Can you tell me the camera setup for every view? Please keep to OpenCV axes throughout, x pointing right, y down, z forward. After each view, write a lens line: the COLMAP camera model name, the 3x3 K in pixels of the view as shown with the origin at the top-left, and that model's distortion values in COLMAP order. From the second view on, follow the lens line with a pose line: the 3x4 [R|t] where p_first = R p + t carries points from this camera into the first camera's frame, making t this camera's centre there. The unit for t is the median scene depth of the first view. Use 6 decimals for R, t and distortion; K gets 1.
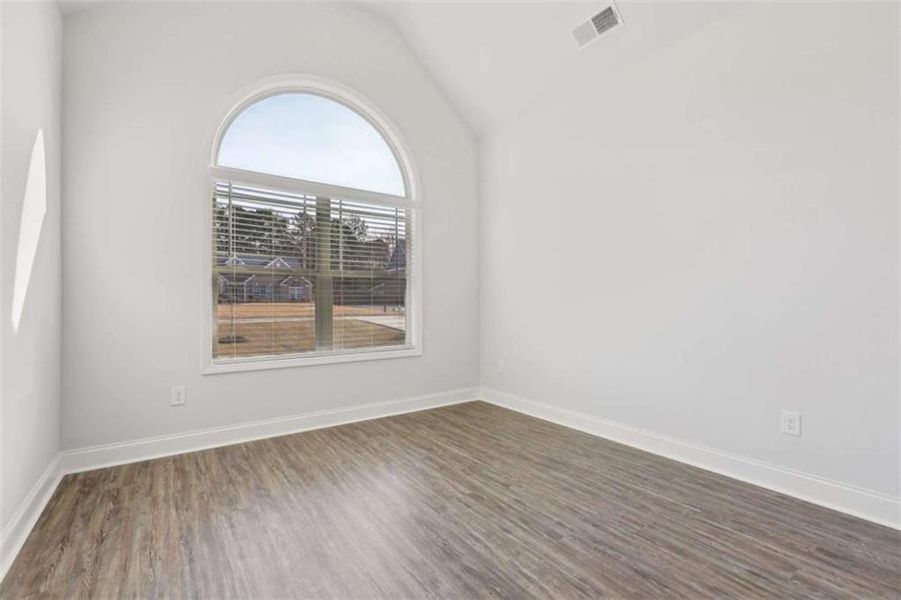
lens RADIAL K [[401.9, 0, 450.5], [0, 401.9, 300.0], [0, 0, 1]] dist [-0.000751, -0.000067]
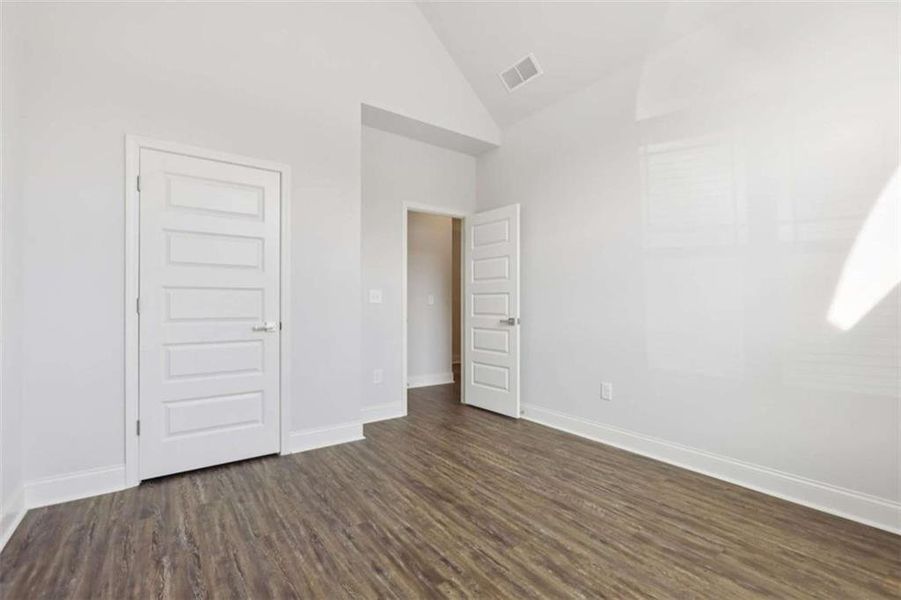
lens RADIAL K [[401.9, 0, 450.5], [0, 401.9, 300.0], [0, 0, 1]] dist [-0.000751, -0.000067]
pose [[-0.999928, 0.001352, -0.011917, 0.048007], [0.001536, 0.999880, -0.015423, 0.011933], [0.011895, -0.015440, -0.999810, 2.062139]]
